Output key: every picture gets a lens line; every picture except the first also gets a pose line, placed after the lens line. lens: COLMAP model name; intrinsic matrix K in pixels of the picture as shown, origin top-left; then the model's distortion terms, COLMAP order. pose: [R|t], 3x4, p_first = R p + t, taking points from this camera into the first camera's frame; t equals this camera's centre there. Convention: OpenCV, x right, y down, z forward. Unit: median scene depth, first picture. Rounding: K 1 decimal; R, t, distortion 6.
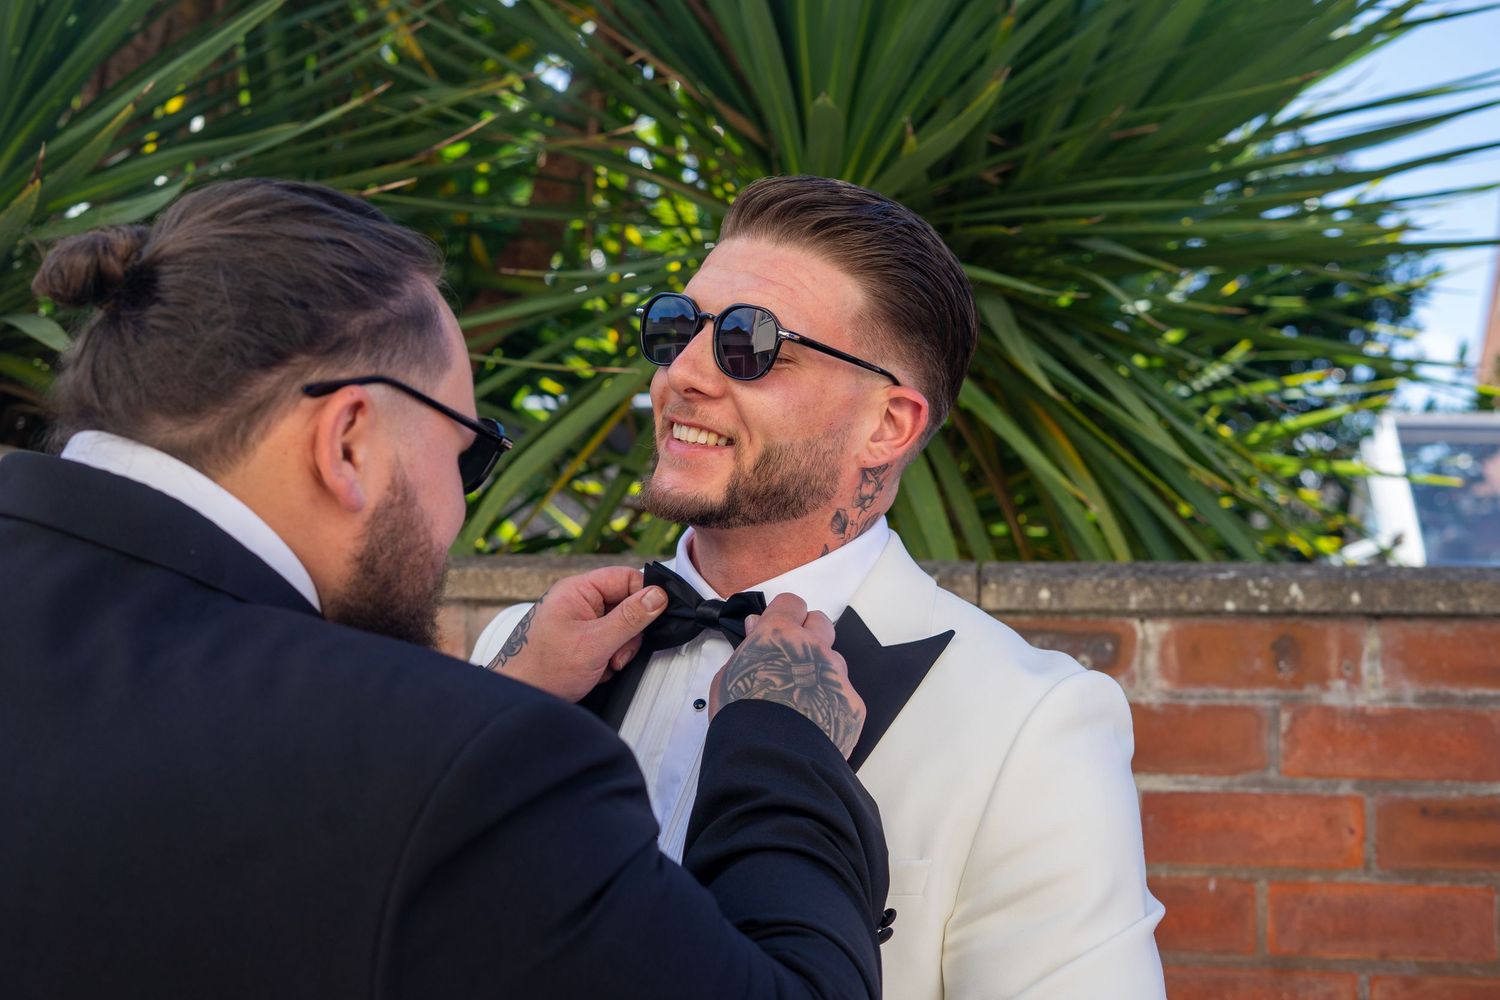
lens RADIAL K [[2238.5, 0, 745.0], [0, 2238.5, 502.8], [0, 0, 1]] dist [-0.039542, 0.000000]
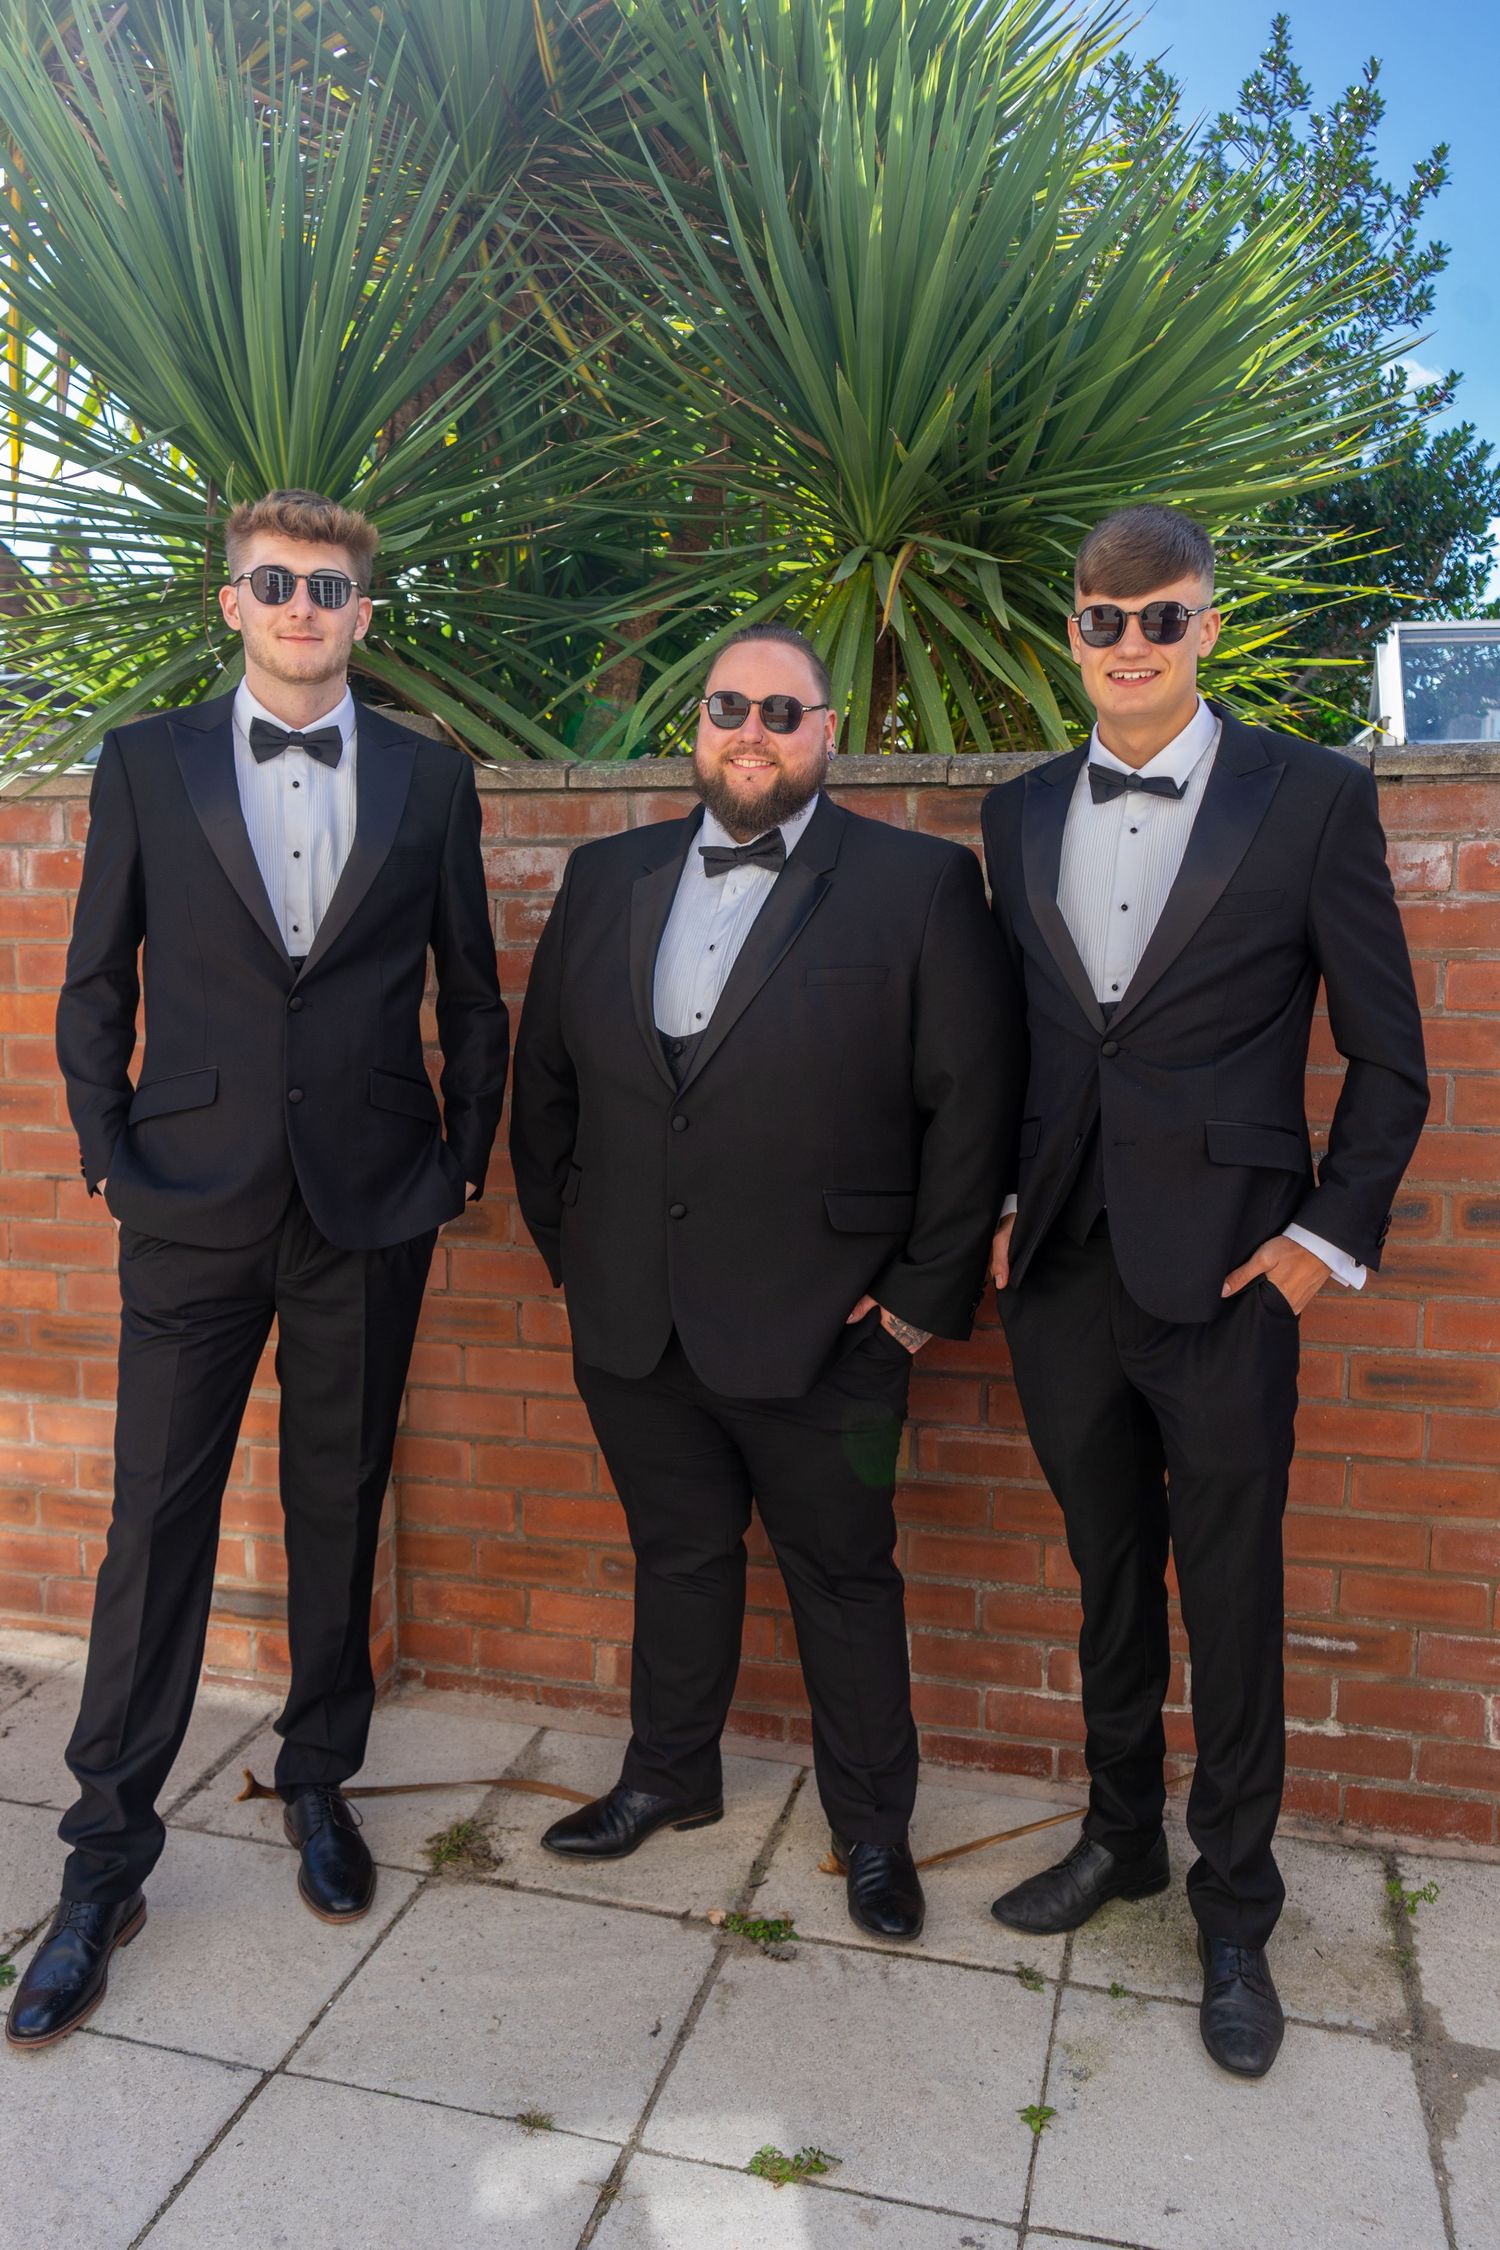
lens RADIAL K [[1803.5, 0, 742.2], [0, 1803.5, 1139.5], [0, 0, 1]] dist [-0.003487, 0.014906]
pose [[0.990889, -0.001361, -0.134676, 0.131681], [0.032628, 0.972588, 0.230235, -0.006087], [0.130671, -0.232532, 0.963771, -0.279970]]
